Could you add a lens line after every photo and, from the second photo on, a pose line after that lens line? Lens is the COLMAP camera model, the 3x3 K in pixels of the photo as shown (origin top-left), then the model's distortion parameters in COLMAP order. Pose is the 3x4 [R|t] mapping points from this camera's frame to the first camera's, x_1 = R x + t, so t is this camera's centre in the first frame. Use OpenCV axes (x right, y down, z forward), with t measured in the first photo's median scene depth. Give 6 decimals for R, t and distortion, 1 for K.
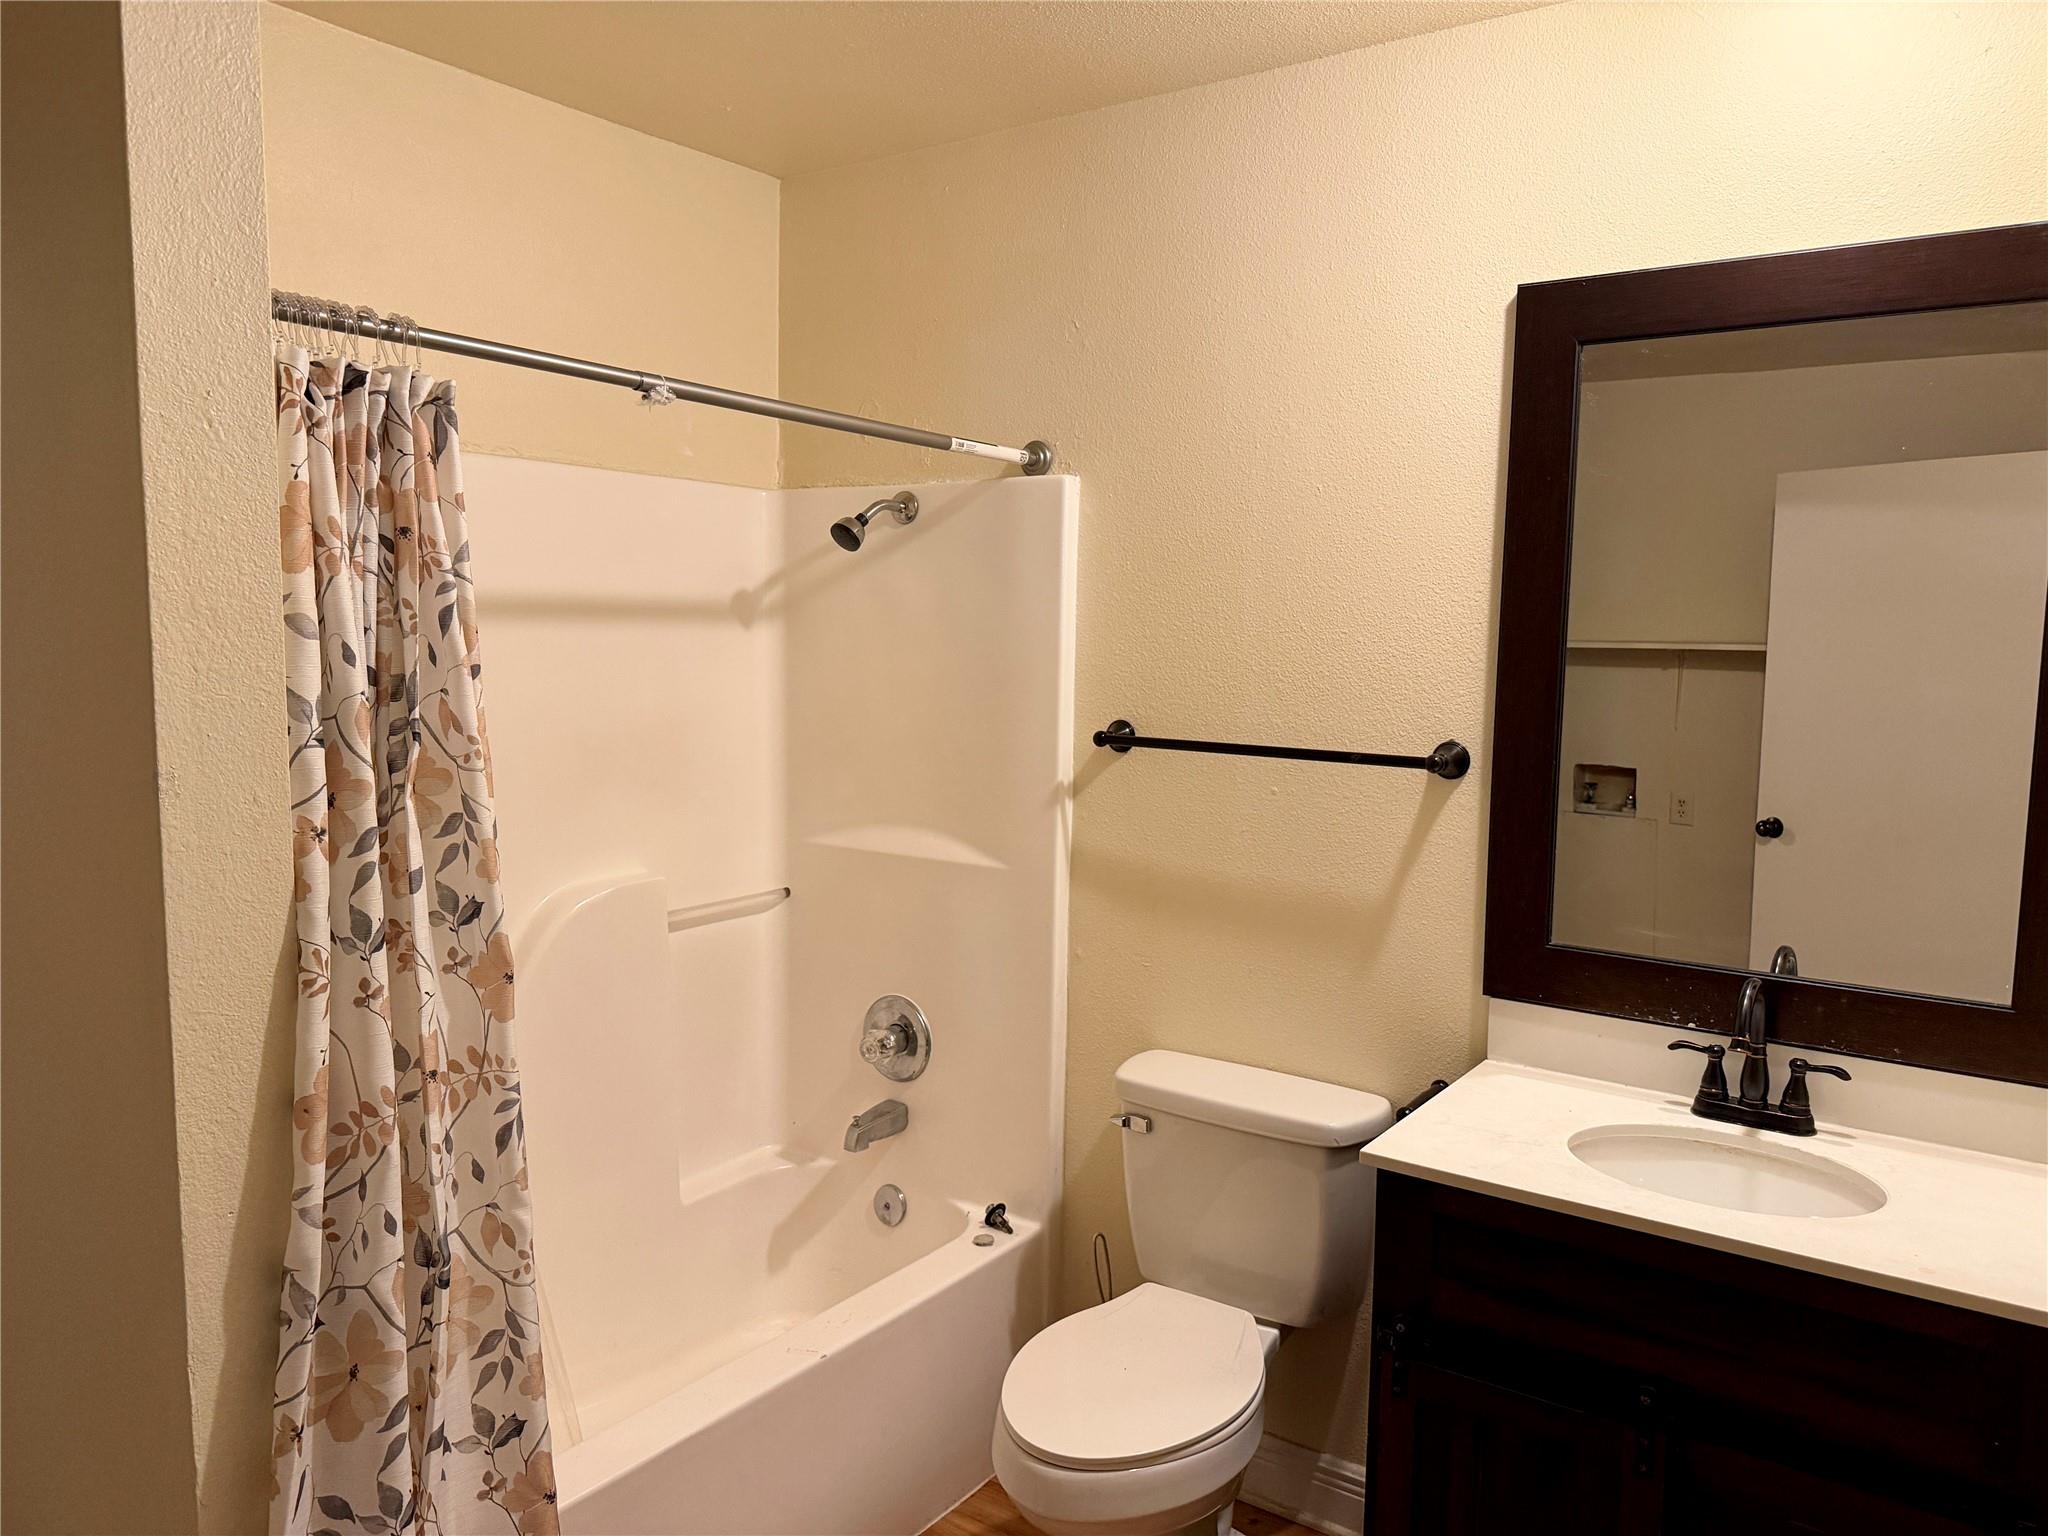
lens RADIAL K [[1436.5, 0, 1016.4], [0, 1436.5, 773.5], [0, 0, 1]] dist [0.070582, -0.093164]
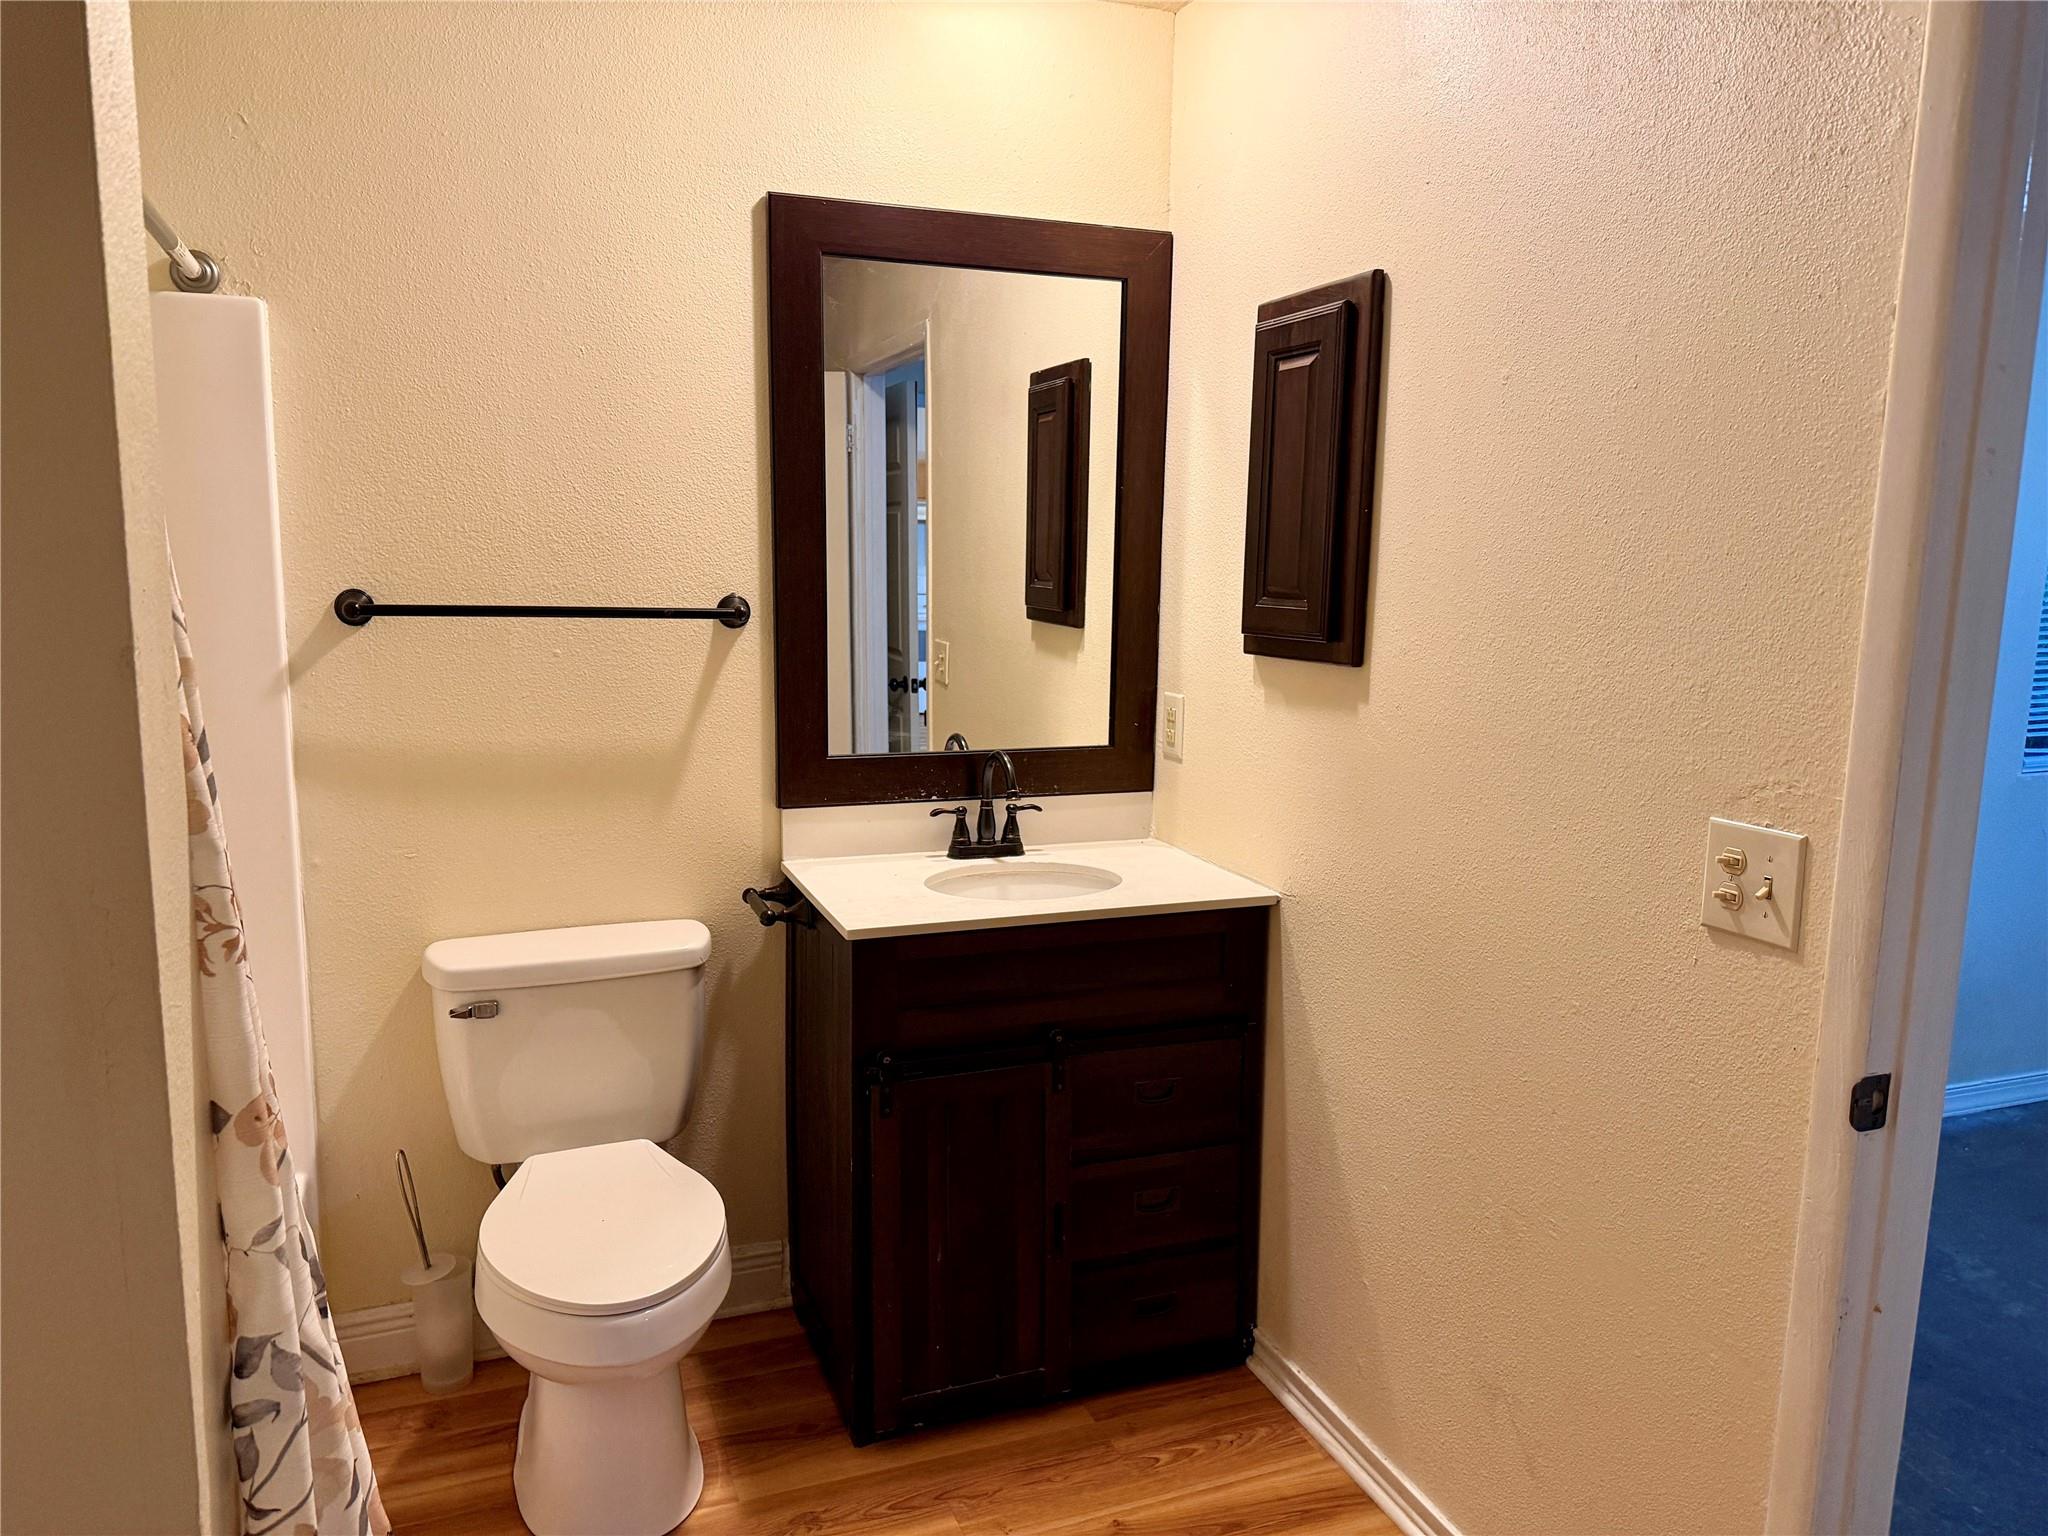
lens RADIAL K [[1436.5, 0, 1034.3], [0, 1436.5, 785.7], [0, 0, 1]] dist [0.070582, -0.093164]
pose [[0.540938, -0.144232, 0.828603, -0.538970], [0.078198, 0.989544, 0.121197, 0.007800], [-0.837420, -0.000765, 0.546560, 0.182478]]
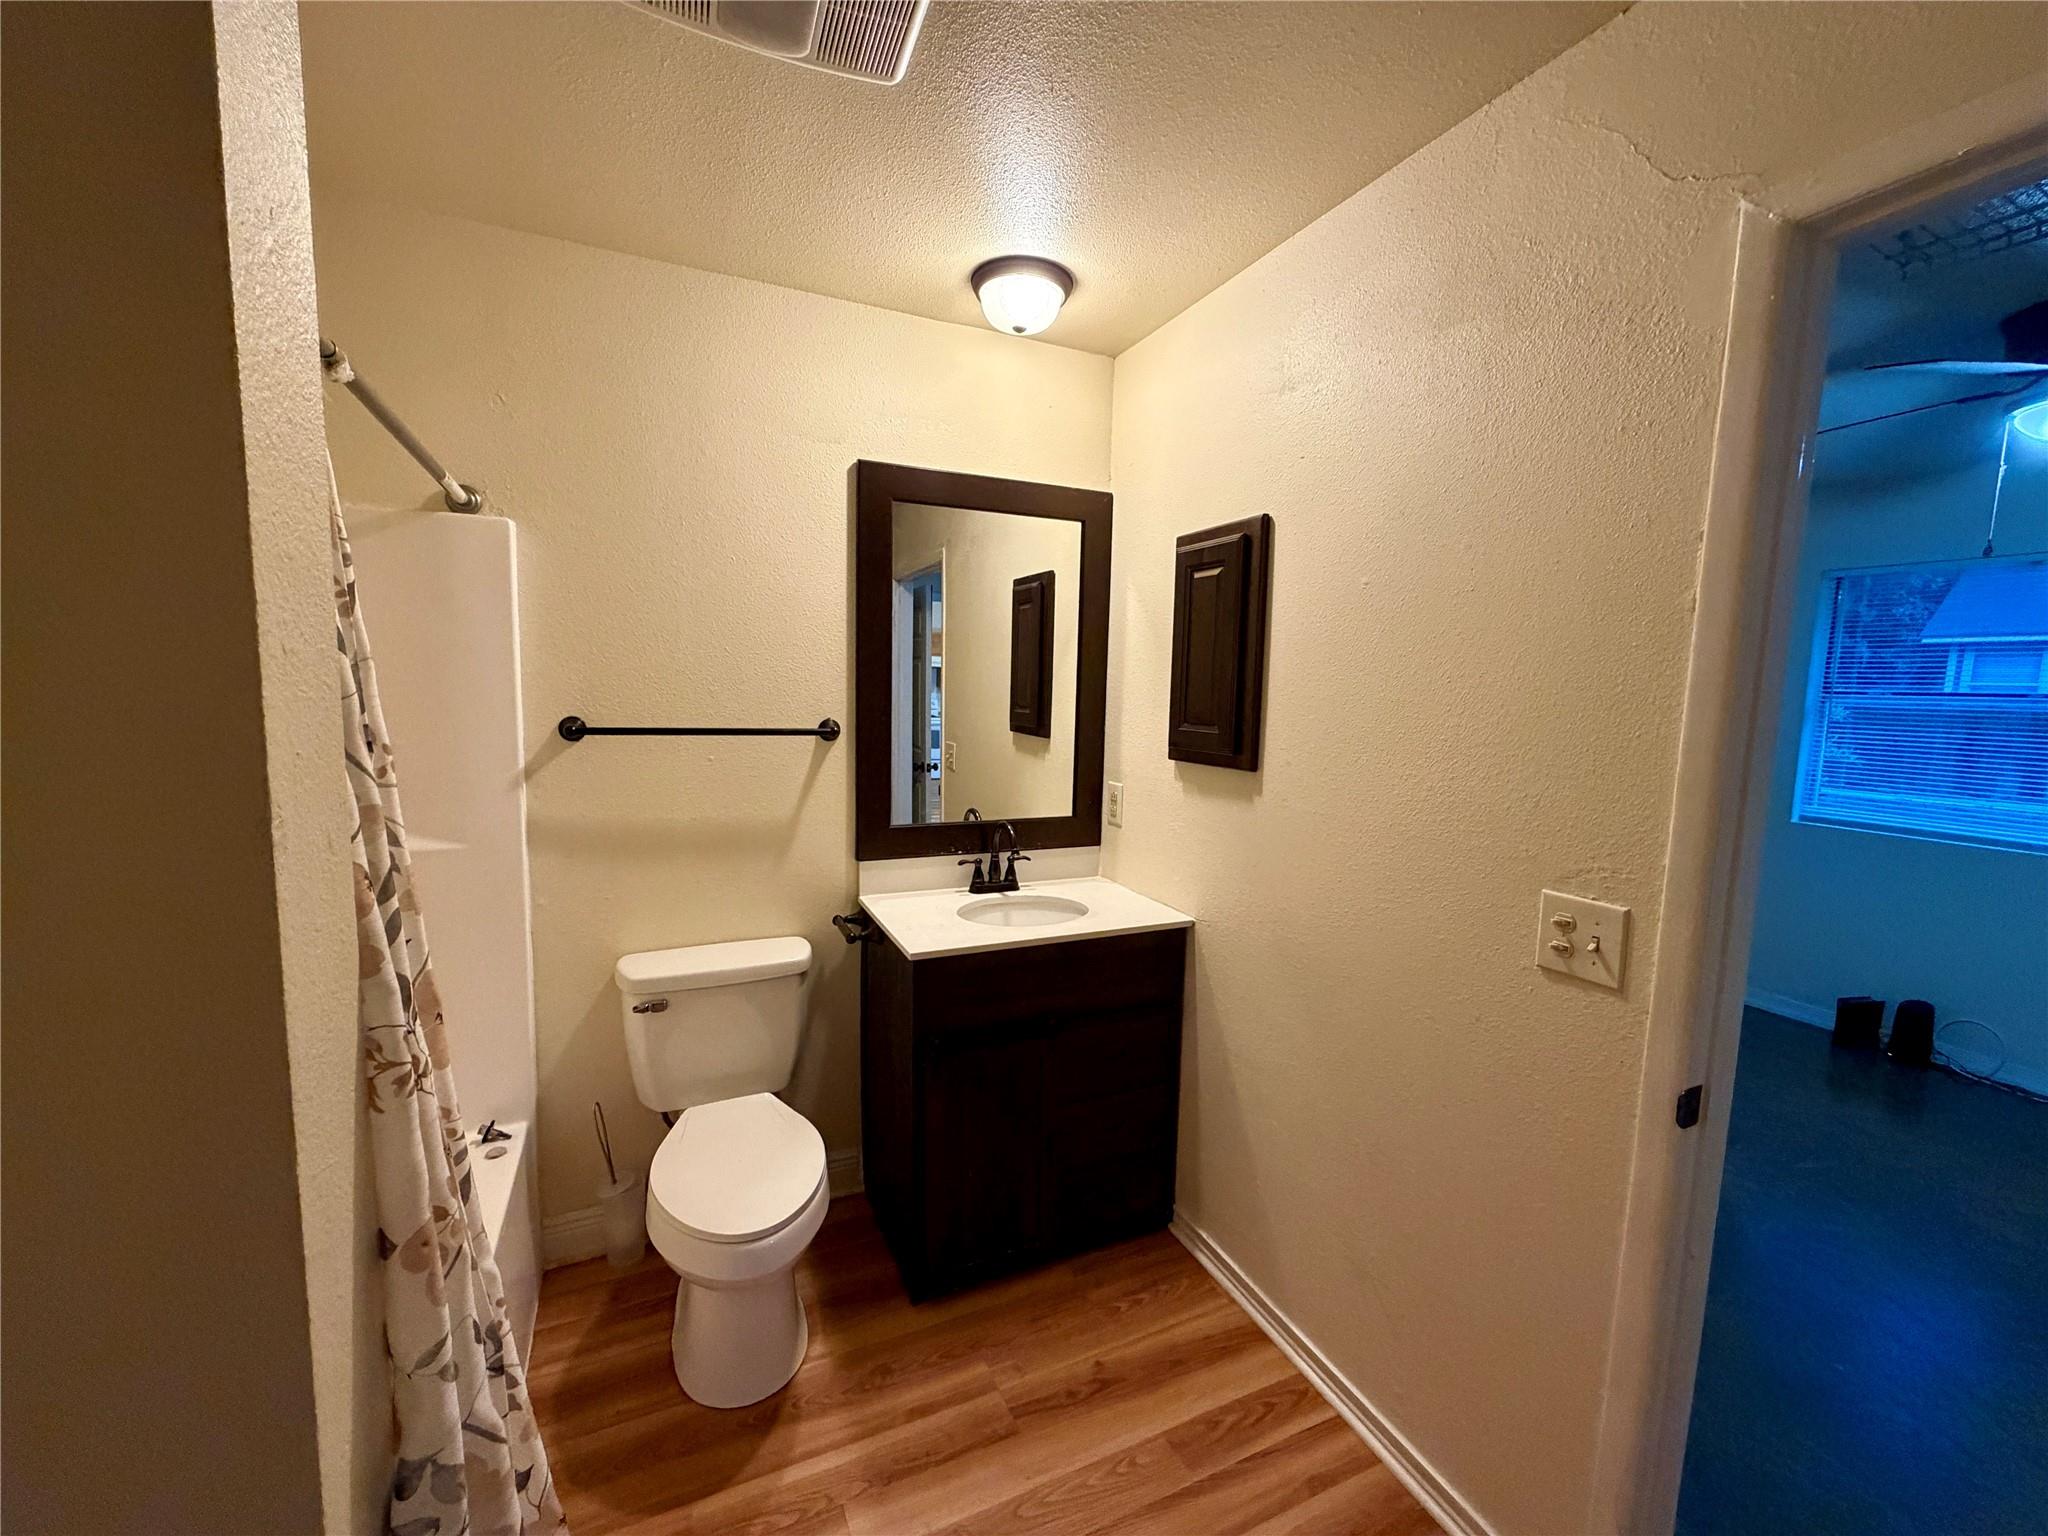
lens RADIAL K [[813.8, 0, 1026.9], [0, 813.8, 780.1], [0, 0, 1]] dist [-0.001222, 0.001141]
pose [[0.493218, -0.105855, 0.863441, -0.428055], [0.071738, 0.994137, 0.080899, -0.012091], [-0.866943, 0.022041, 0.497921, 0.322728]]
